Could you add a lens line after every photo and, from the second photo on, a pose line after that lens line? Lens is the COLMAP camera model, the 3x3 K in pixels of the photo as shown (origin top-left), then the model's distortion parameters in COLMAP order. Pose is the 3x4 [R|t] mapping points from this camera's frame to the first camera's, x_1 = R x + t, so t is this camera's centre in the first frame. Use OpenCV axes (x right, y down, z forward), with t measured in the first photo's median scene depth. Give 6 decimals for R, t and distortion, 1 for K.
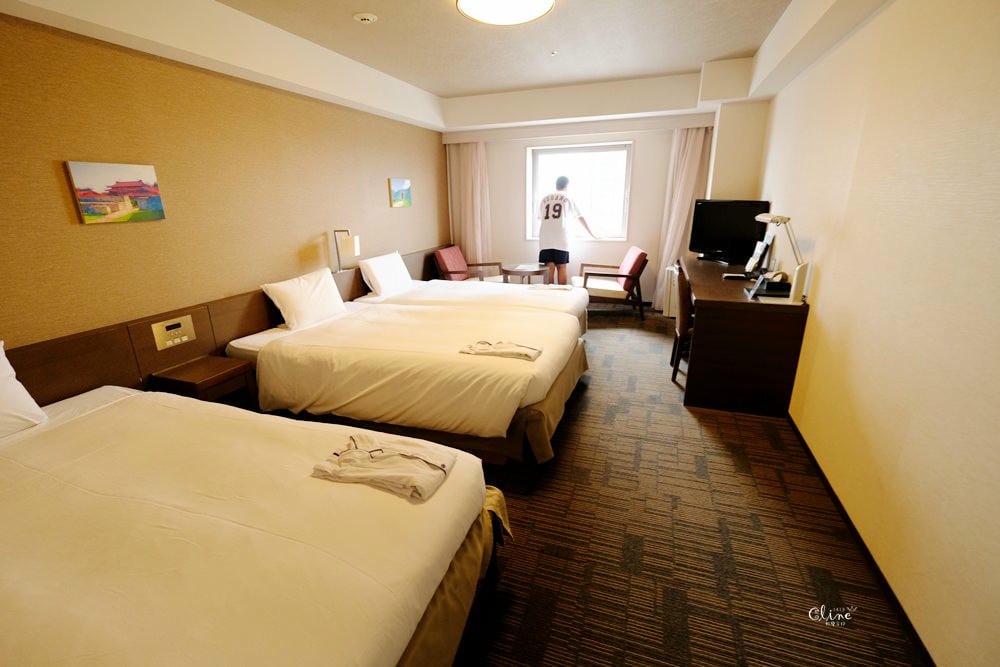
lens RADIAL K [[441.2, 0, 498.8], [0, 441.2, 332.6], [0, 0, 1]] dist [0.002113, -0.000697]
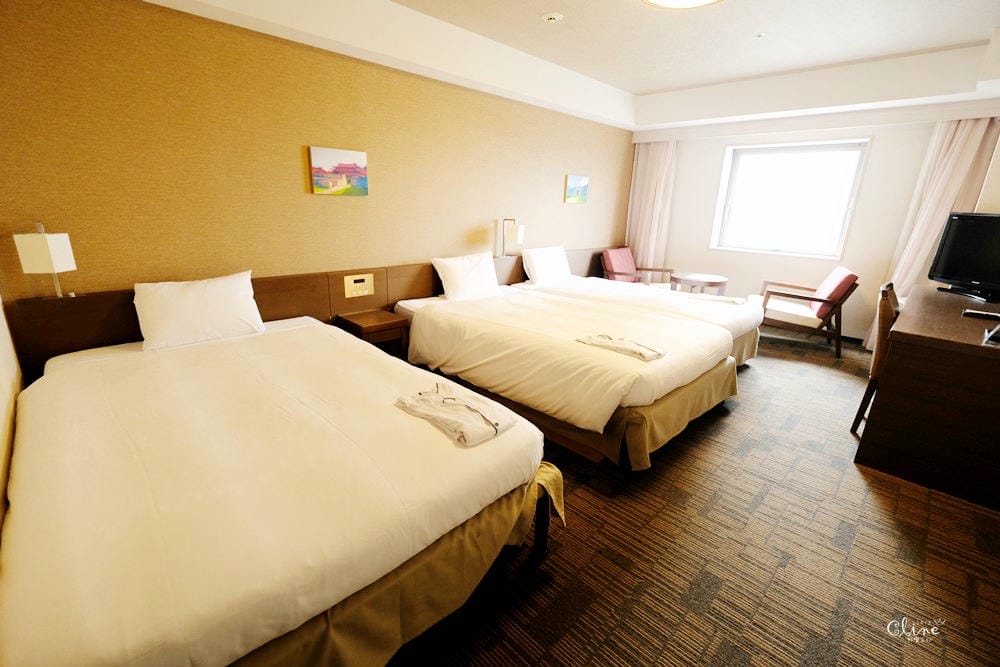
lens RADIAL K [[441.2, 0, 498.8], [0, 441.2, 332.6], [0, 0, 1]] dist [0.002113, -0.000697]
pose [[0.902836, 0.167796, -0.395895, 0.143869], [-0.173604, 0.984583, 0.021402, 0.035971], [0.393382, 0.049406, 0.918047, 0.015243]]
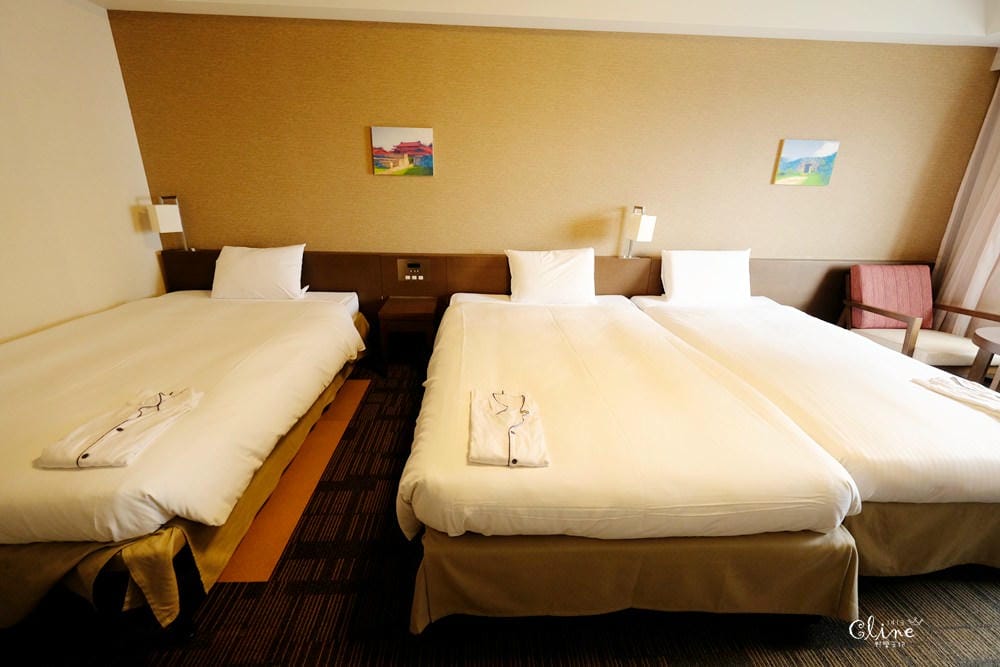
lens RADIAL K [[441.2, 0, 498.8], [0, 441.2, 332.6], [0, 0, 1]] dist [0.002113, -0.000697]
pose [[0.376174, 0.333773, -0.864343, 0.466022], [-0.303737, 0.925736, 0.225291, -0.191048], [0.875350, 0.177785, 0.449617, 0.712582]]
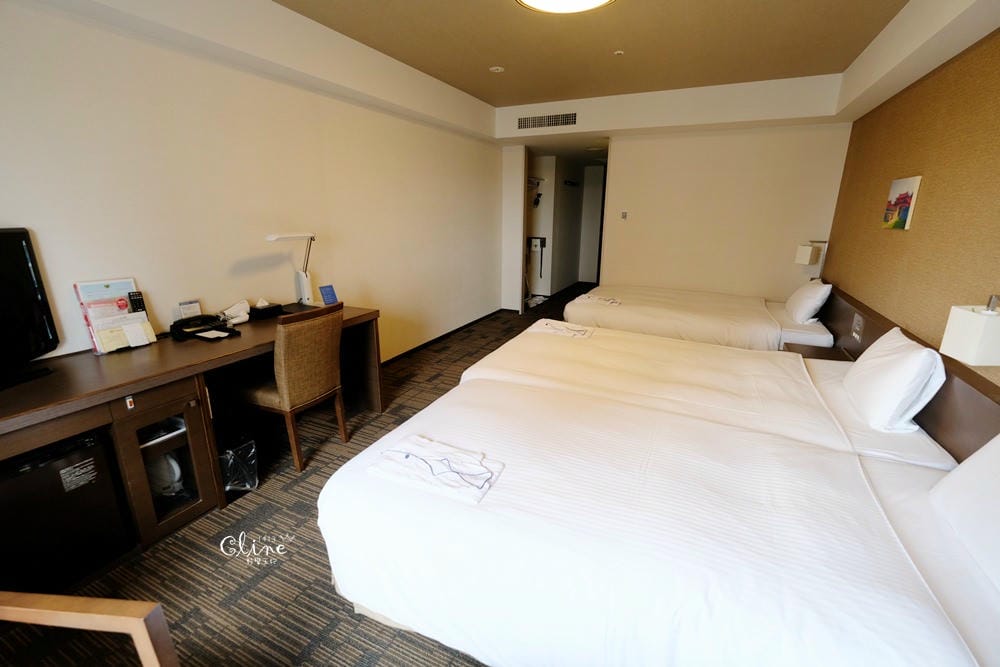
lens RADIAL K [[441.2, 0, 498.8], [0, 441.2, 332.6], [0, 0, 1]] dist [0.002113, -0.000697]
pose [[-0.994537, -0.018664, 0.102699, 0.055415], [0.039629, 0.842703, 0.536918, -0.658792], [-0.096566, 0.538055, -0.837360, 2.117357]]
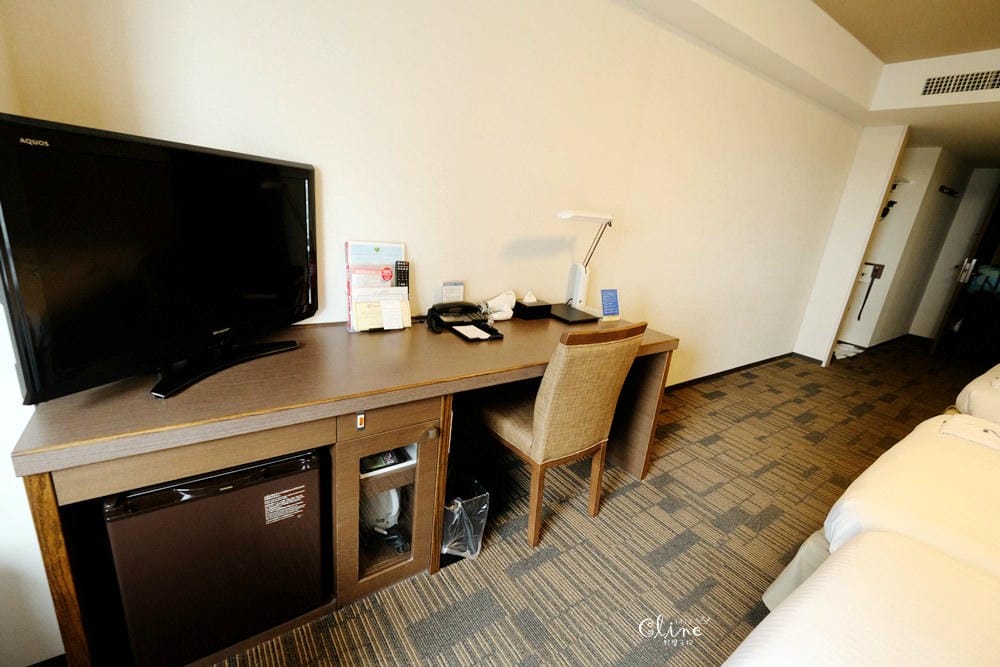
lens RADIAL K [[441.2, 0, 498.8], [0, 441.2, 332.6], [0, 0, 1]] dist [0.002113, -0.000697]
pose [[-0.815846, -0.234531, 0.528574, 0.346271], [0.083875, 0.856403, 0.509450, -0.530899], [-0.572154, 0.459967, -0.679022, 1.848112]]
